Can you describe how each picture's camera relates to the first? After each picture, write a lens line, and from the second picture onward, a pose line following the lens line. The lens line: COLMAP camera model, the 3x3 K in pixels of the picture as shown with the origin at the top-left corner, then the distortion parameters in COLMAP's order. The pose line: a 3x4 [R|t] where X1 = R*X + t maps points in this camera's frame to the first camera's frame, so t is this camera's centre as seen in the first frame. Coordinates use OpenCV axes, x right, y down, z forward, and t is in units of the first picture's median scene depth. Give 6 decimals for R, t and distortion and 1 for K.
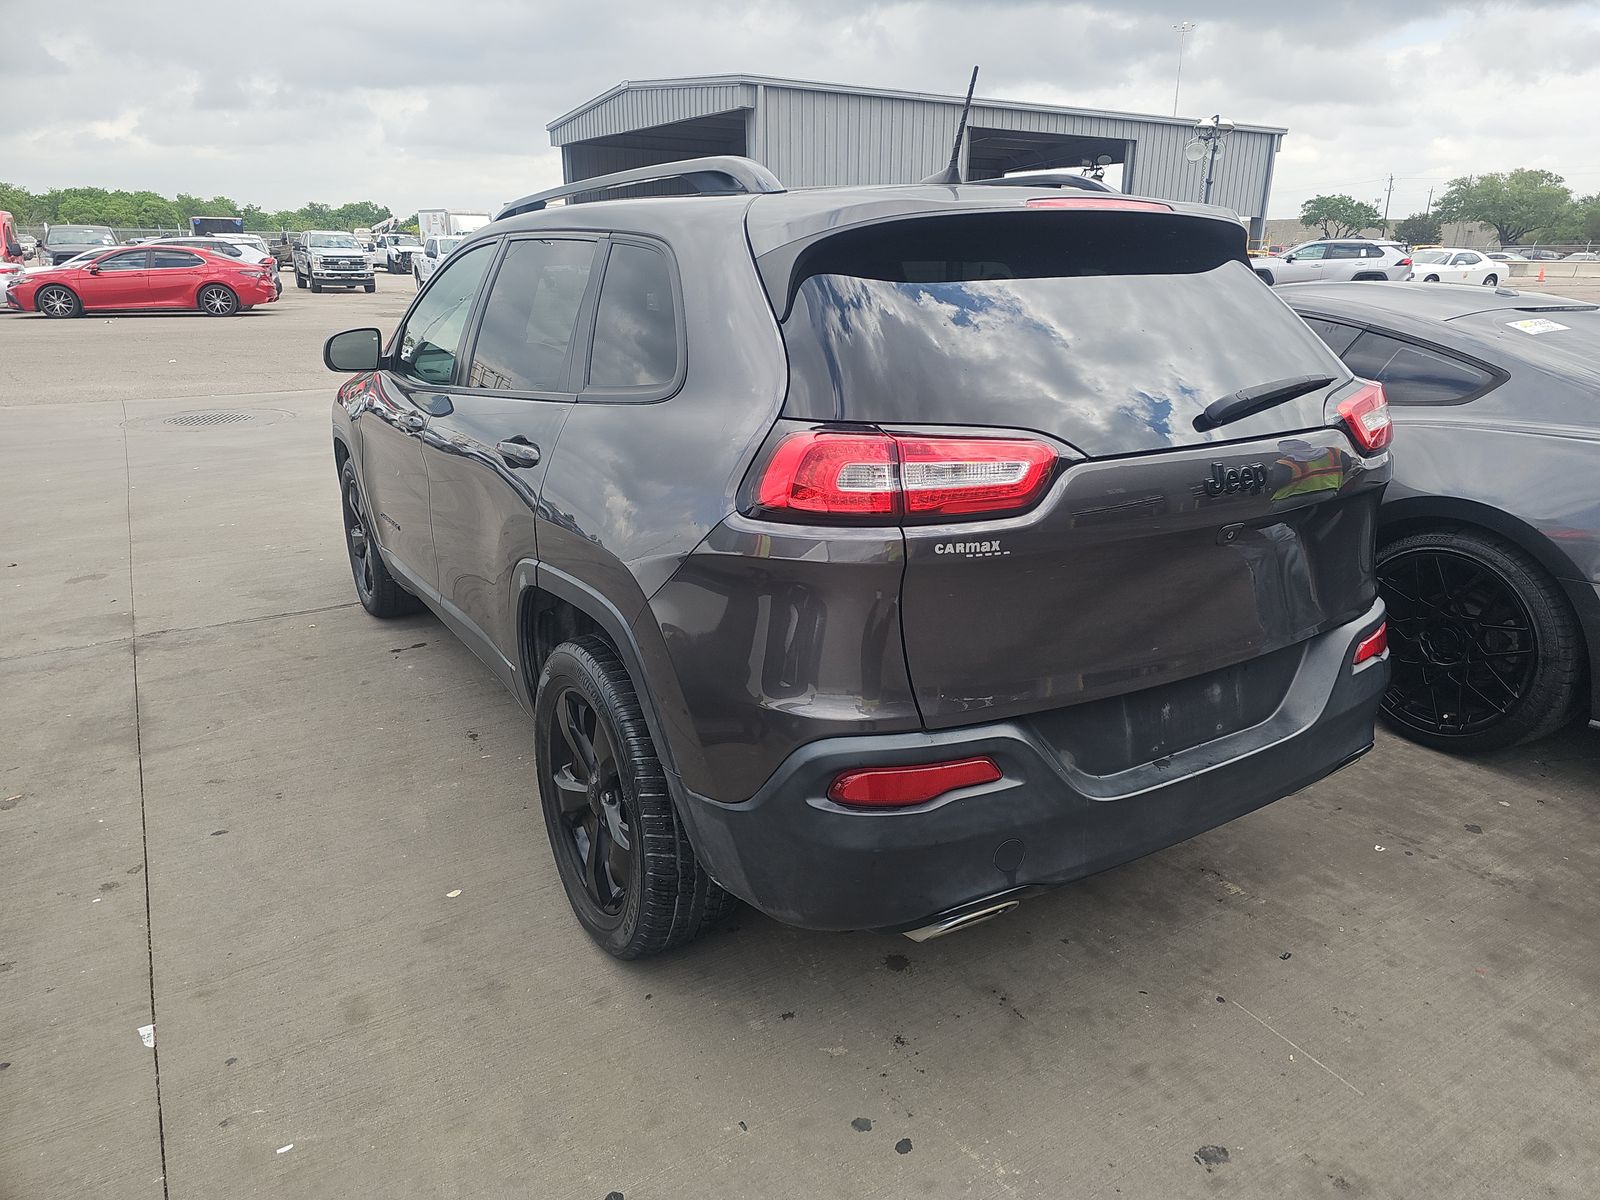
lens RADIAL K [[1052.0, 0, 813.6], [0, 1052.0, 585.2], [0, 0, 1]] dist [0.041120, -0.033646]
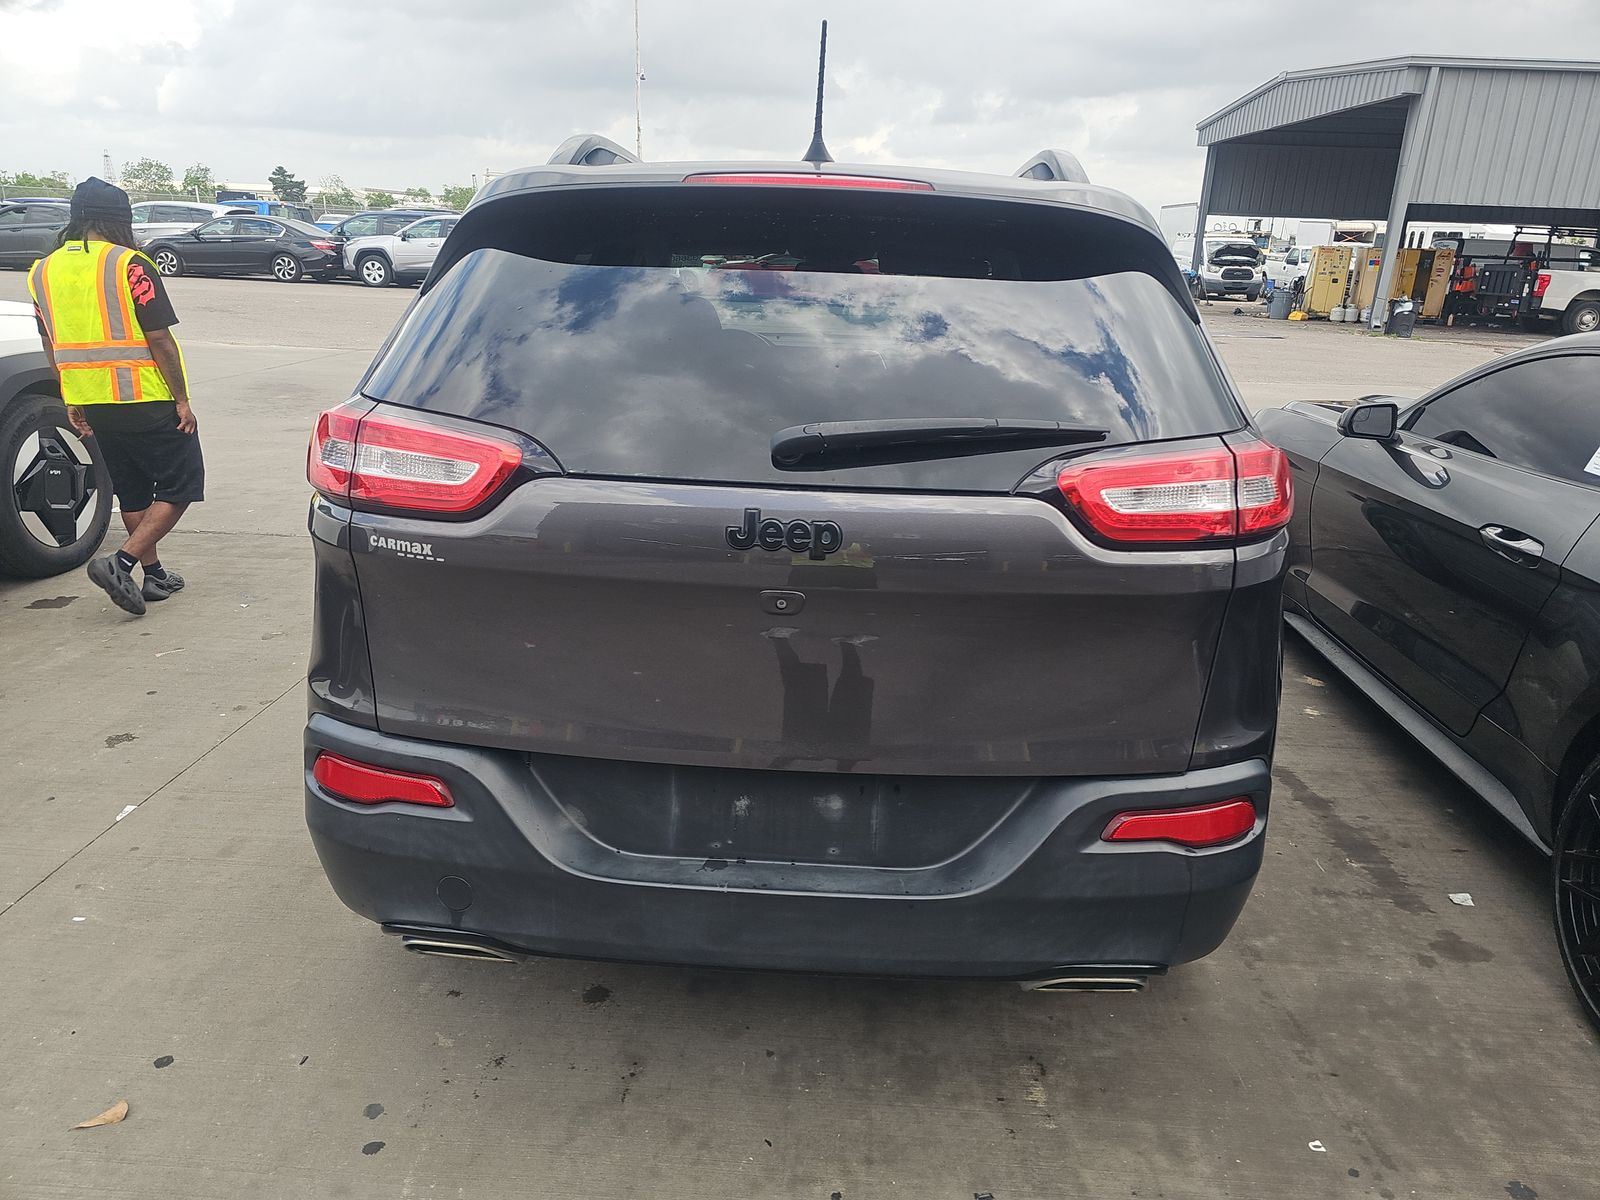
lens RADIAL K [[1052.0, 0, 808.7], [0, 1052.0, 594.3], [0, 0, 1]] dist [0.041120, -0.033646]
pose [[0.824254, 0.201015, -0.529338, 0.423784], [-0.199041, 0.978061, 0.061481, -0.054894], [0.530083, 0.054684, 0.846180, 0.183064]]
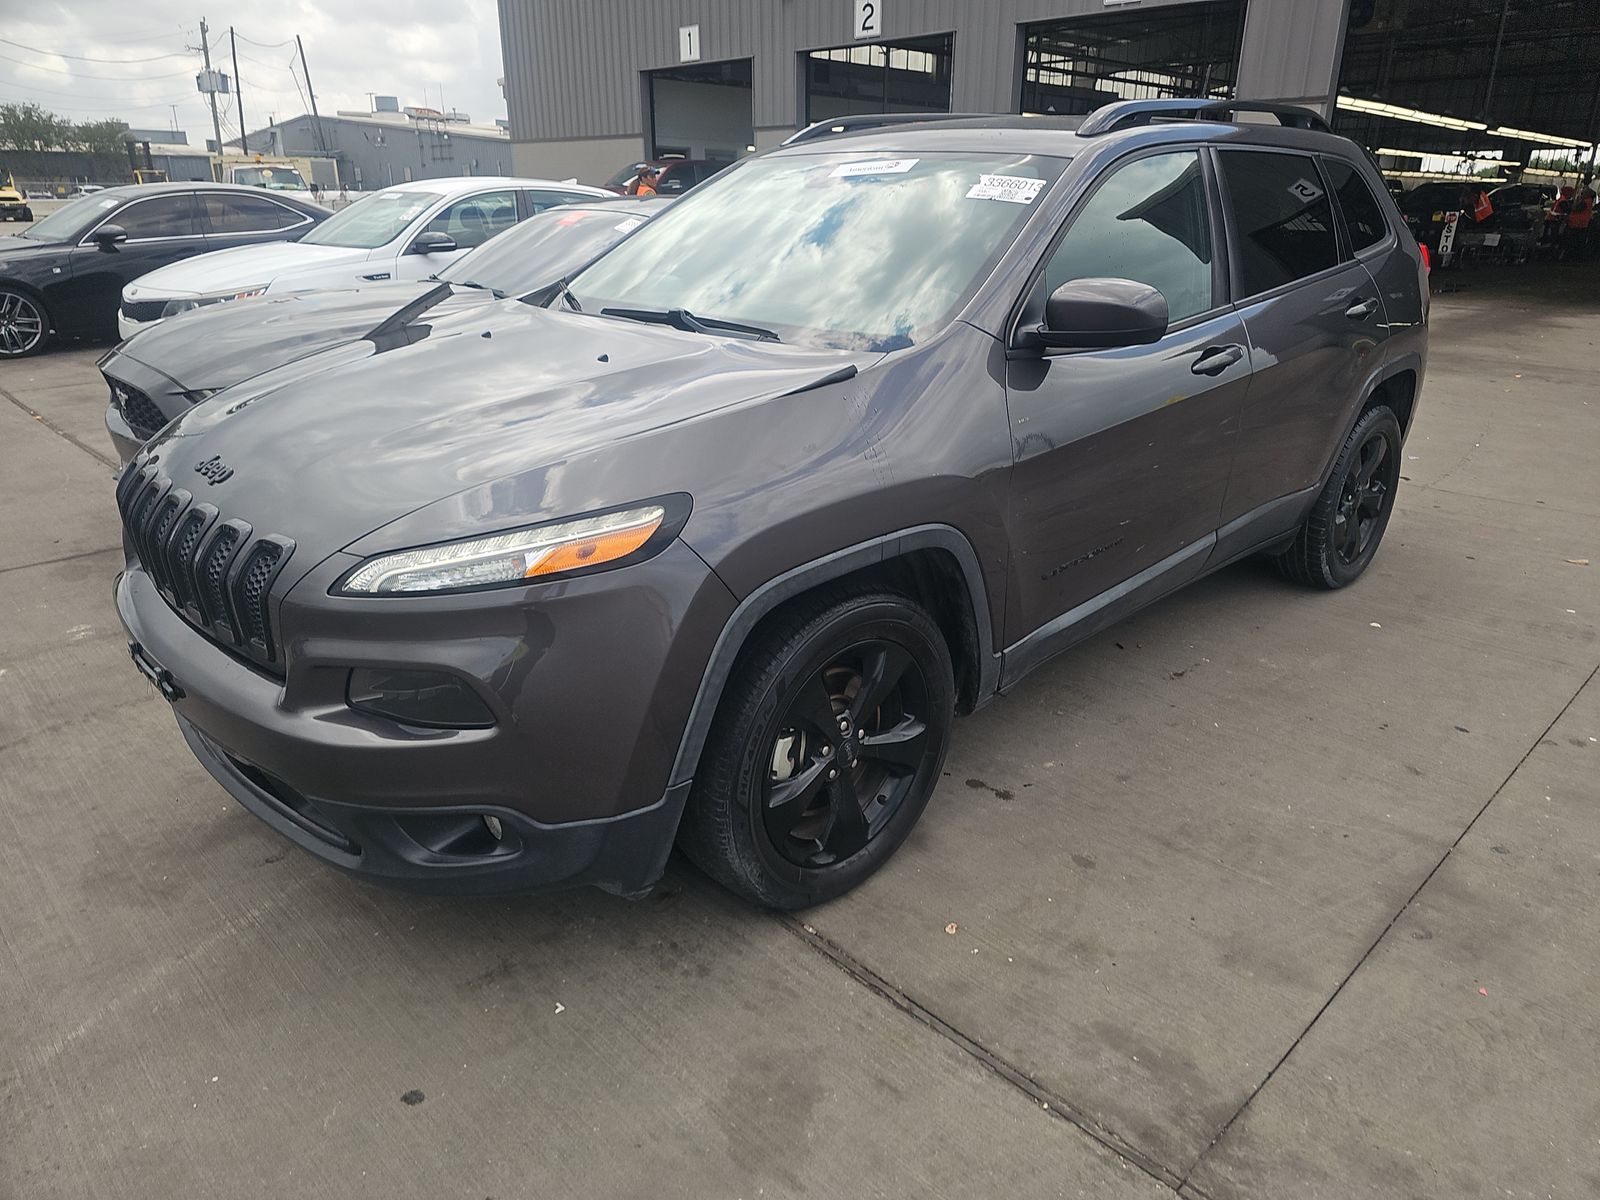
lens RADIAL K [[1052.0, 0, 807.3], [0, 1052.0, 595.9], [0, 0, 1]] dist [0.041120, -0.033646]
pose [[-0.201240, -0.360760, 0.910689, -1.058955], [0.295397, 0.864076, 0.407570, -0.398278], [-0.933939, 0.351034, -0.067319, 1.287173]]
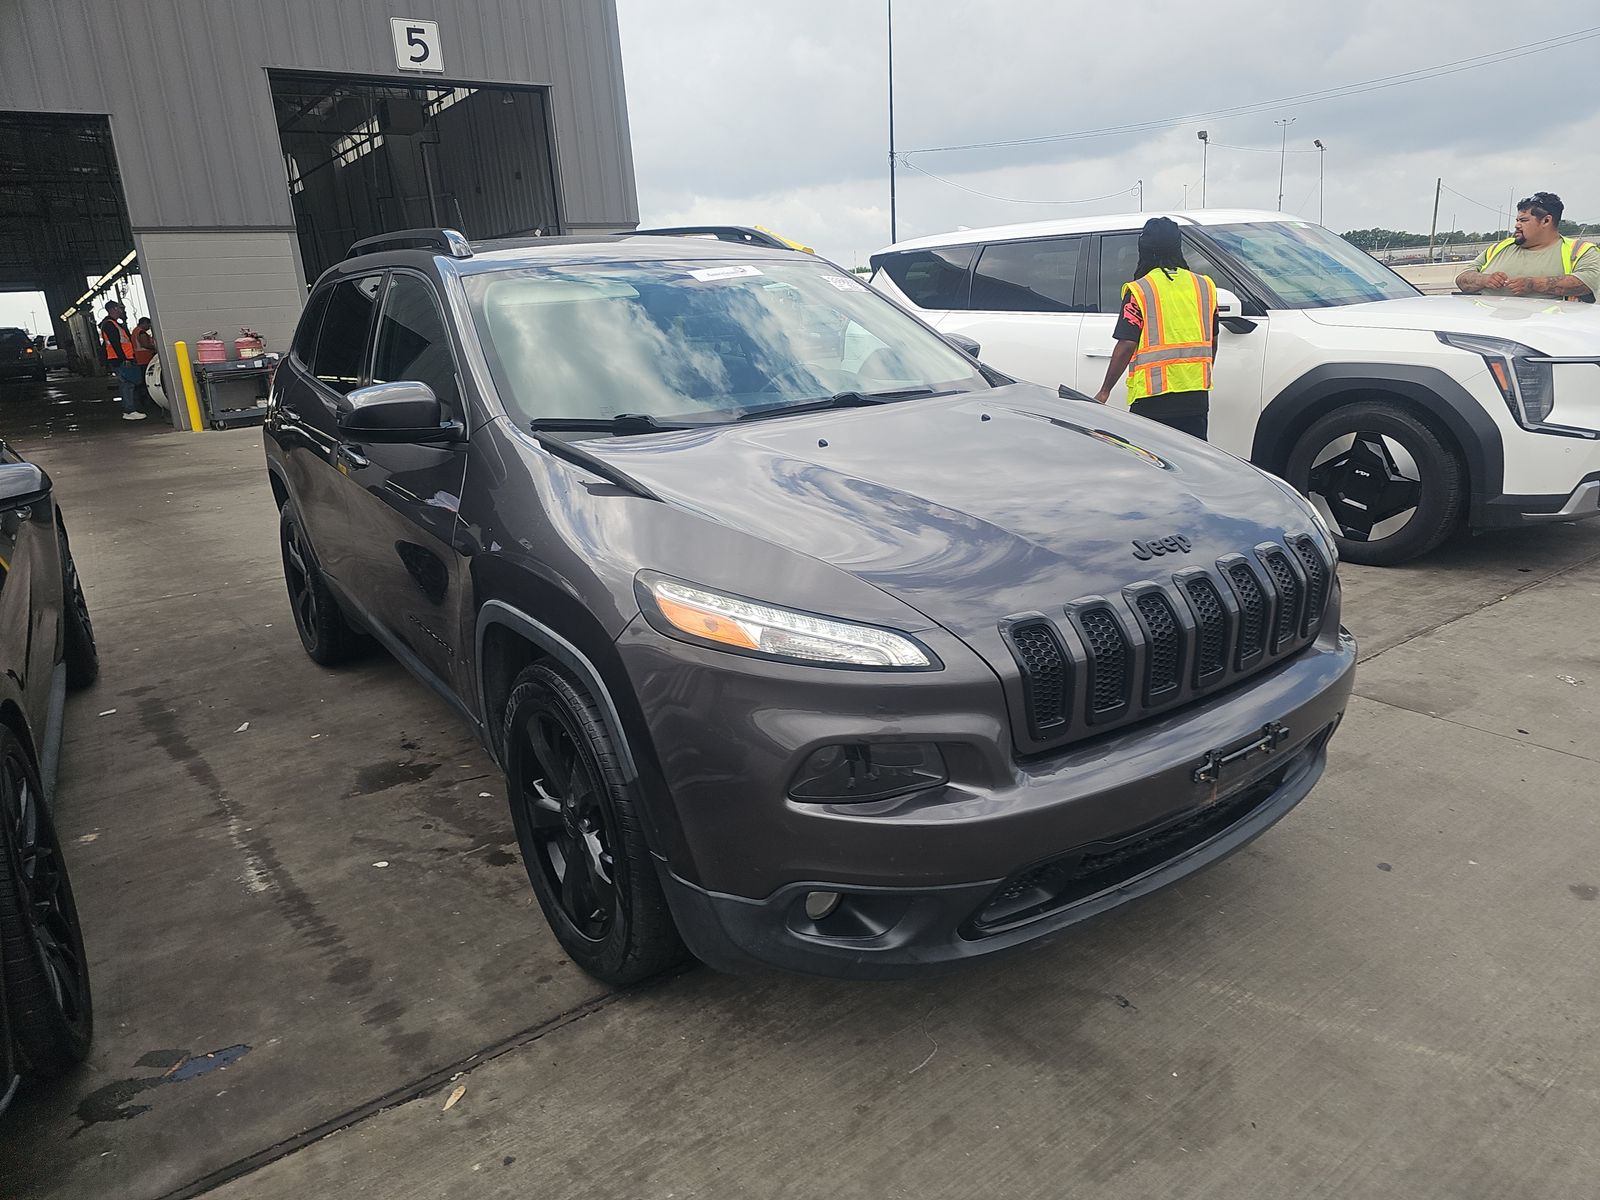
lens RADIAL K [[1052.0, 0, 826.0], [0, 1052.0, 602.0], [0, 0, 1]] dist [0.041120, -0.033646]
pose [[-0.996554, 0.058789, -0.058512, -0.244953], [0.016827, 0.834063, 0.551412, -0.592664], [0.081220, 0.548527, -0.832179, 1.980610]]
